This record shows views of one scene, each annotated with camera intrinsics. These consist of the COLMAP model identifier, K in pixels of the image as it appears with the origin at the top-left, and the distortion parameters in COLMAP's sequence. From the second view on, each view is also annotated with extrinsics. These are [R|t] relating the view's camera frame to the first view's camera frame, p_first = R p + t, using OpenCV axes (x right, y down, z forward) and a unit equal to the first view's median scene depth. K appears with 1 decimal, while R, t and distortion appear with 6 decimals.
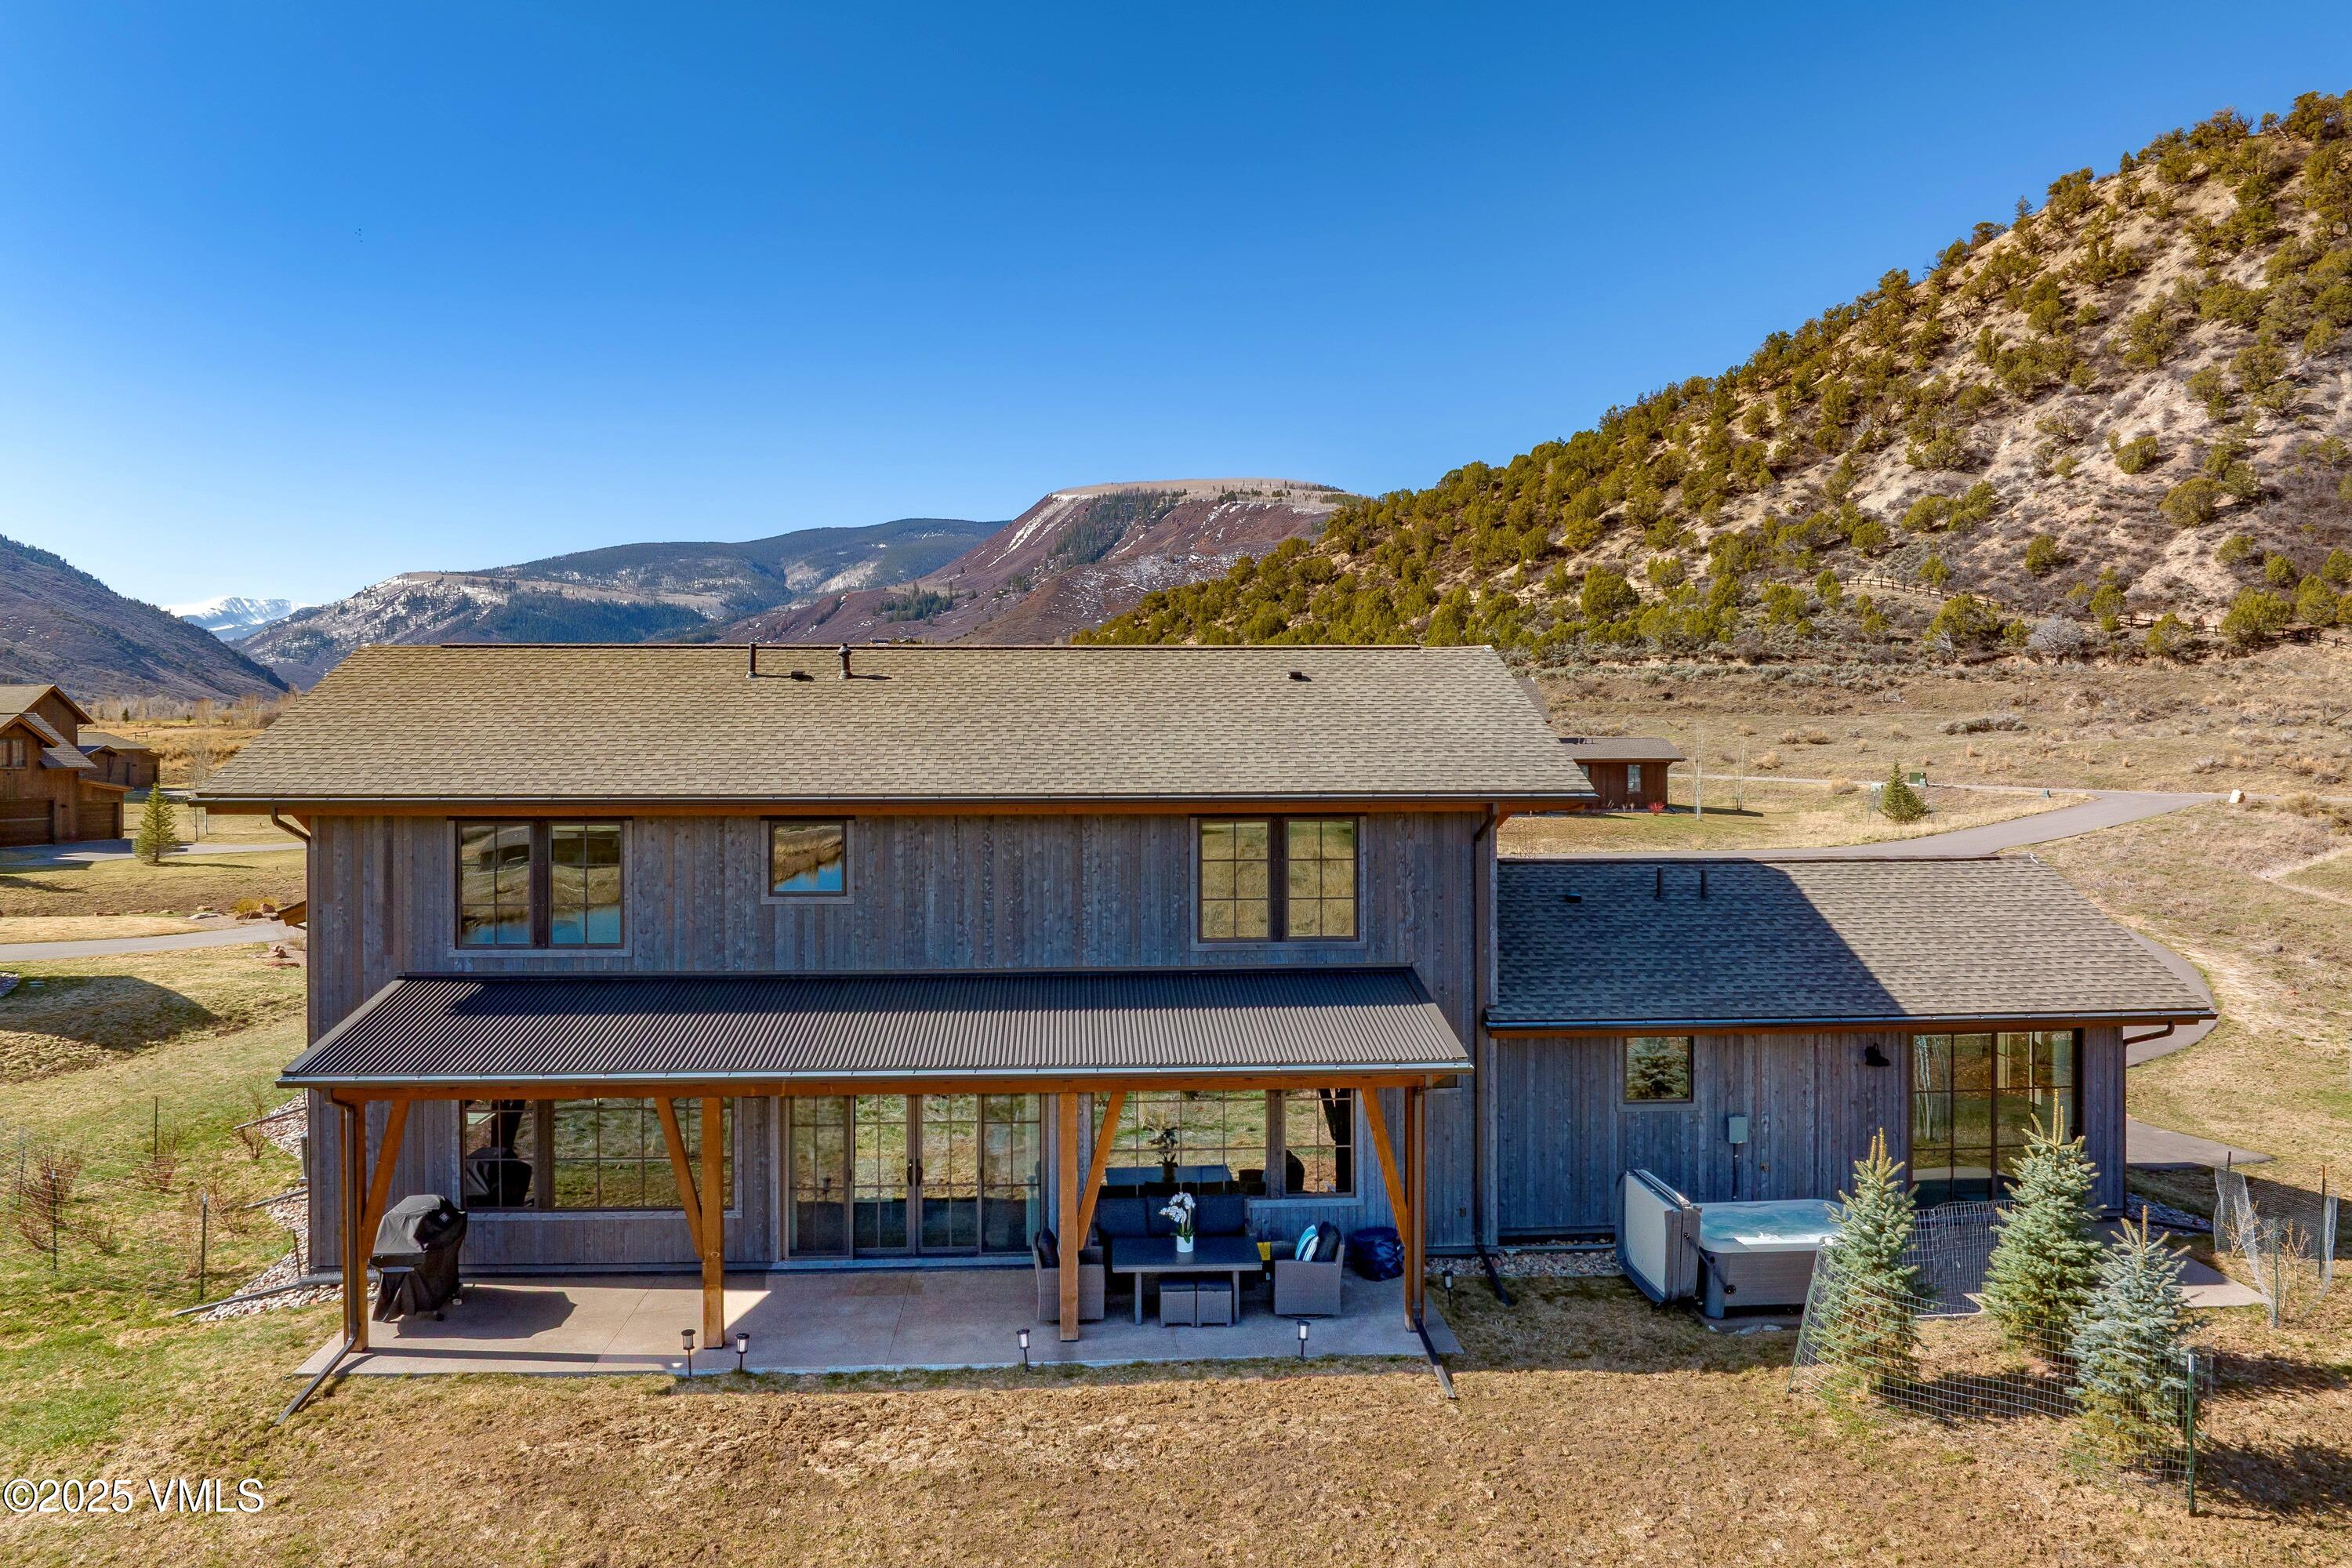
lens RADIAL K [[1648.6, 0, 1172.6], [0, 1648.6, 664.2], [0, 0, 1]] dist [-0.004902, -0.000531]
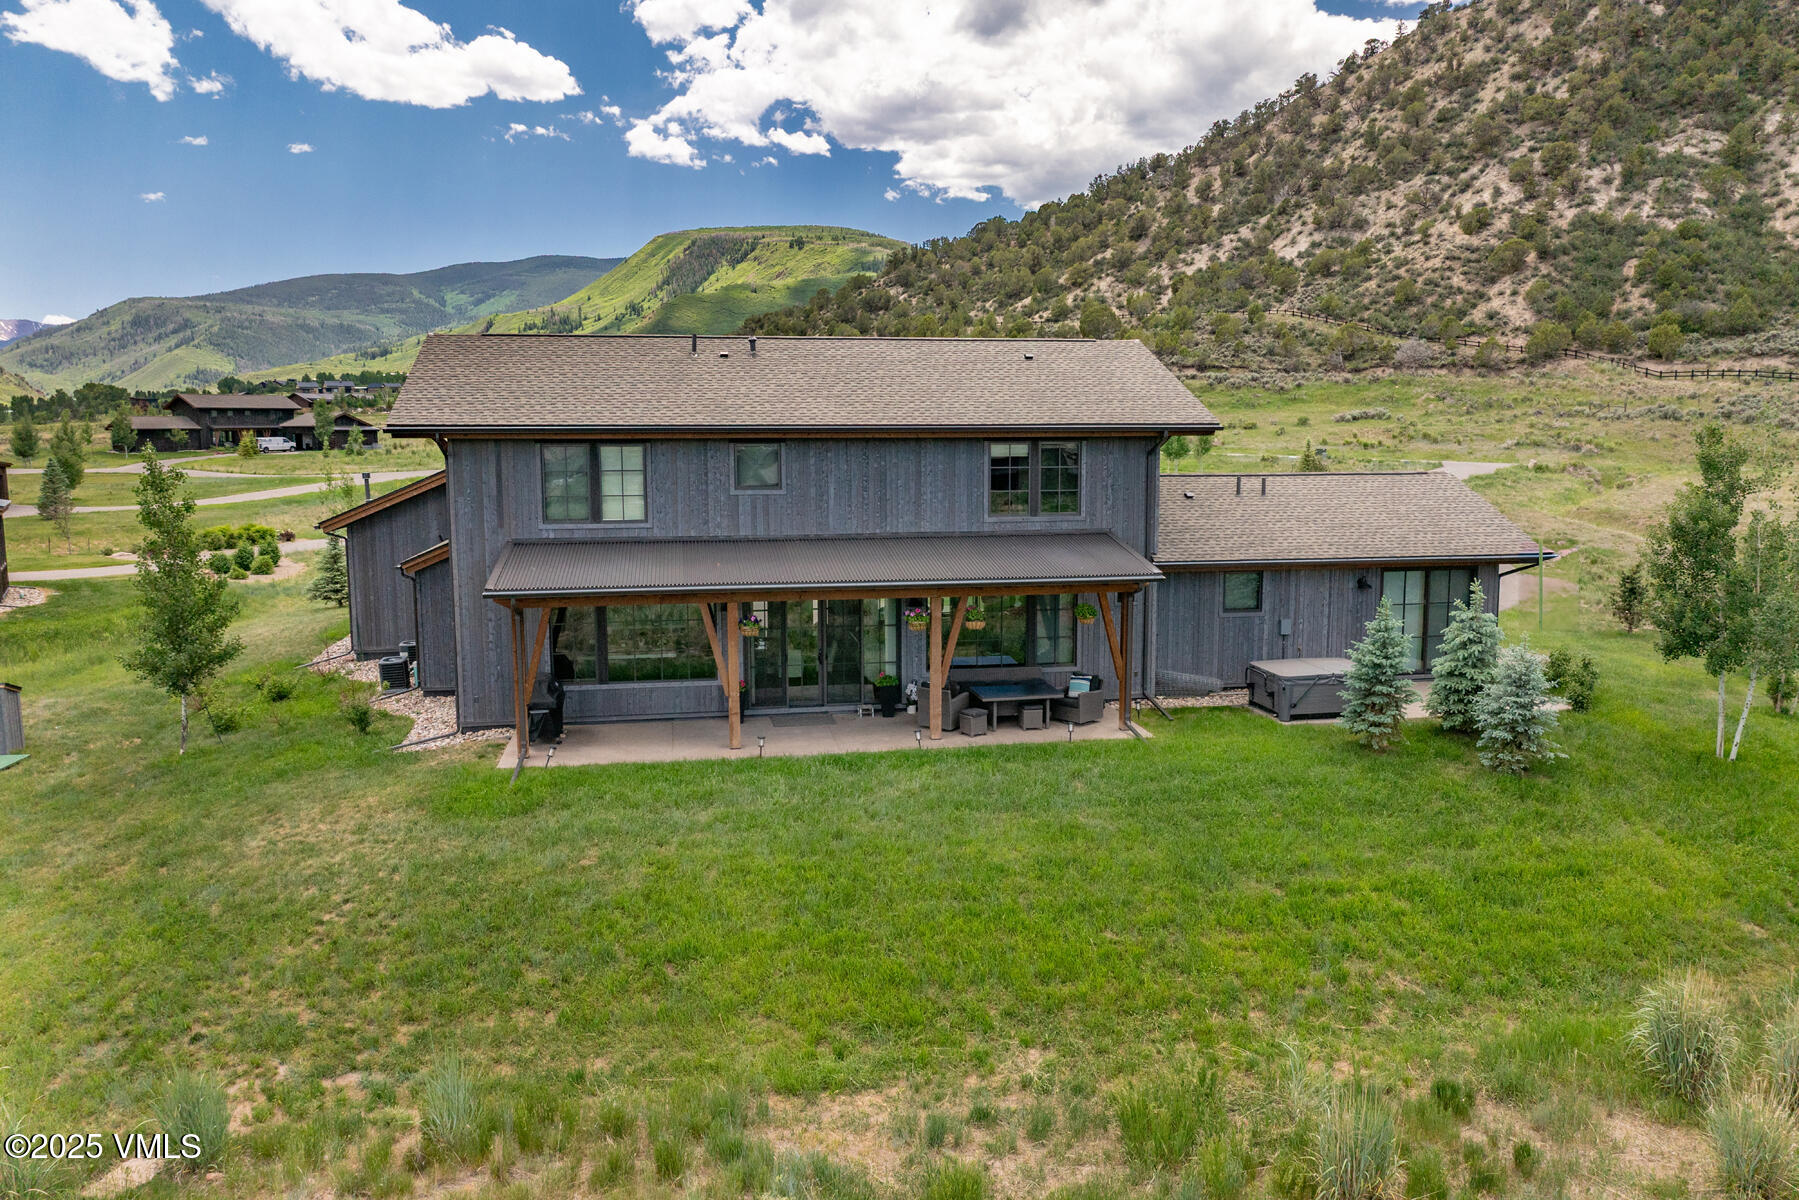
lens RADIAL K [[1273.8, 0, 893.1], [0, 1273.8, 534.1], [0, 0, 1]] dist [-0.015142, -0.006141]
pose [[0.993531, -0.011301, 0.113000, -0.016331], [-0.002871, 0.992218, 0.124478, 0.001853], [-0.113528, -0.123997, 0.985767, -0.019018]]
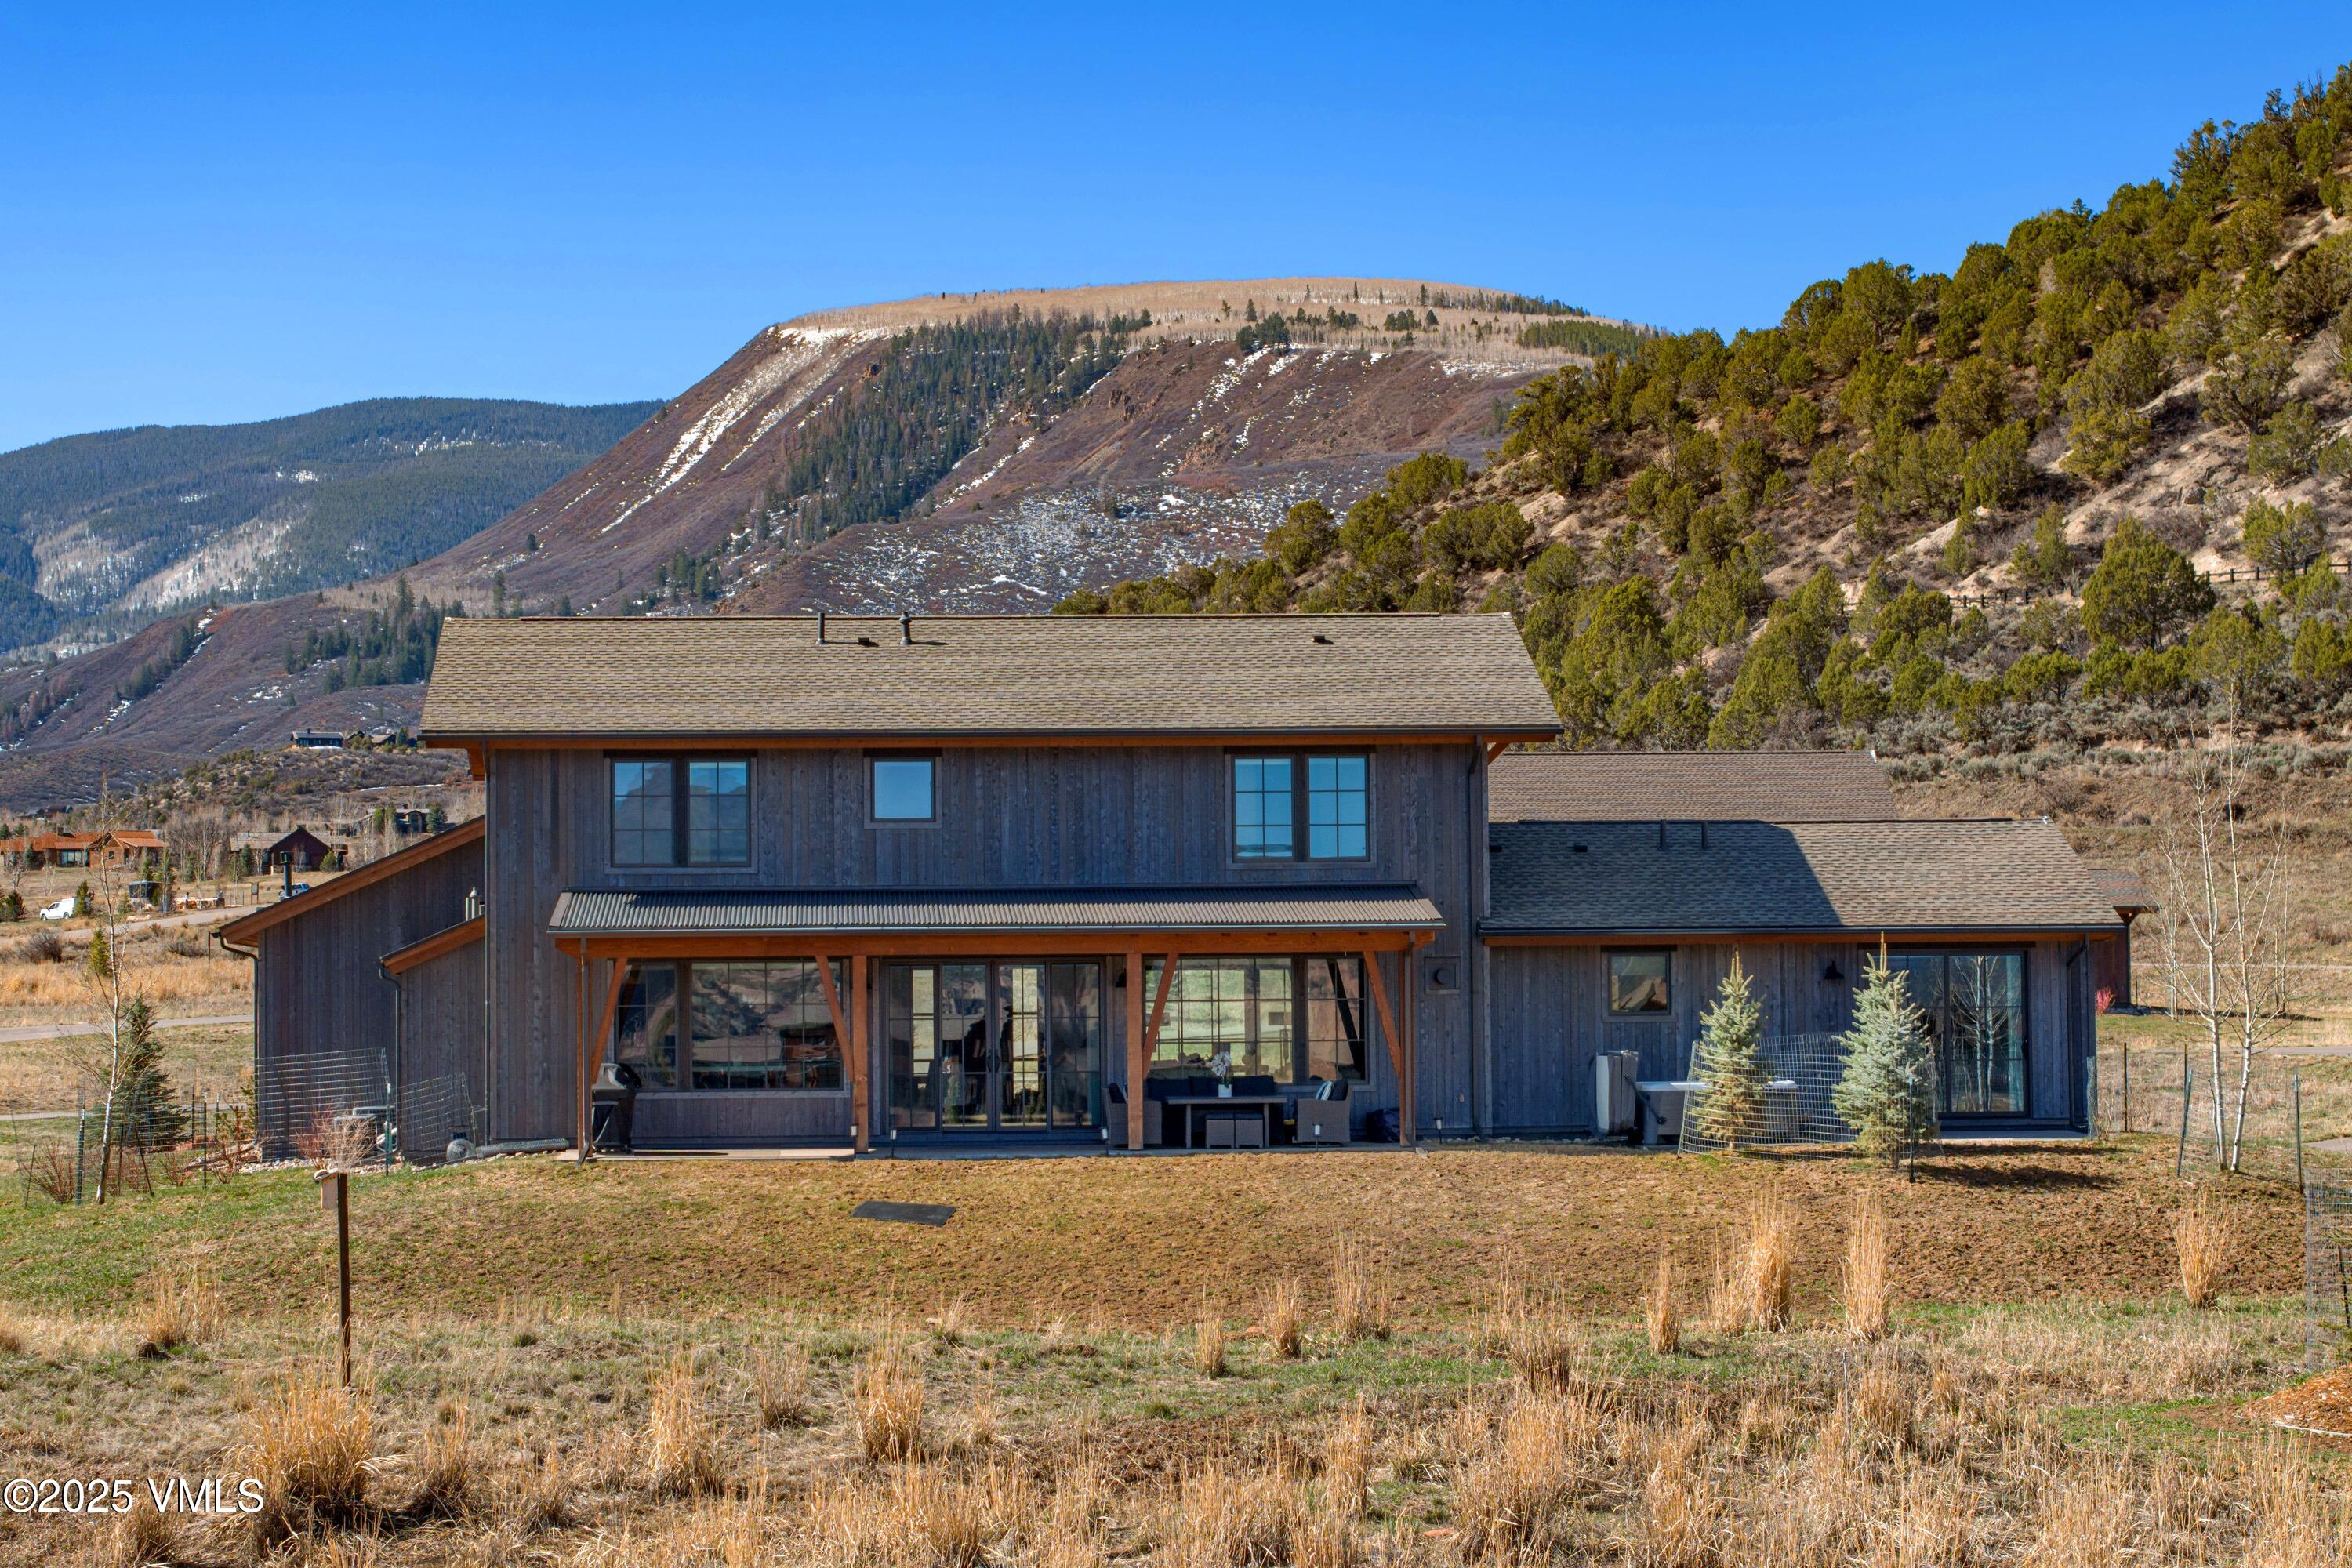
lens RADIAL K [[4709.8, 0, 1178.2], [0, 4709.8, 787.6], [0, 0, 1]] dist [-0.059913, 0.206903]
pose [[0.999830, -0.008484, 0.016399, -0.005548], [0.008546, 0.999957, -0.003722, 0.009213], [-0.016367, 0.003861, 0.999859, -0.168223]]
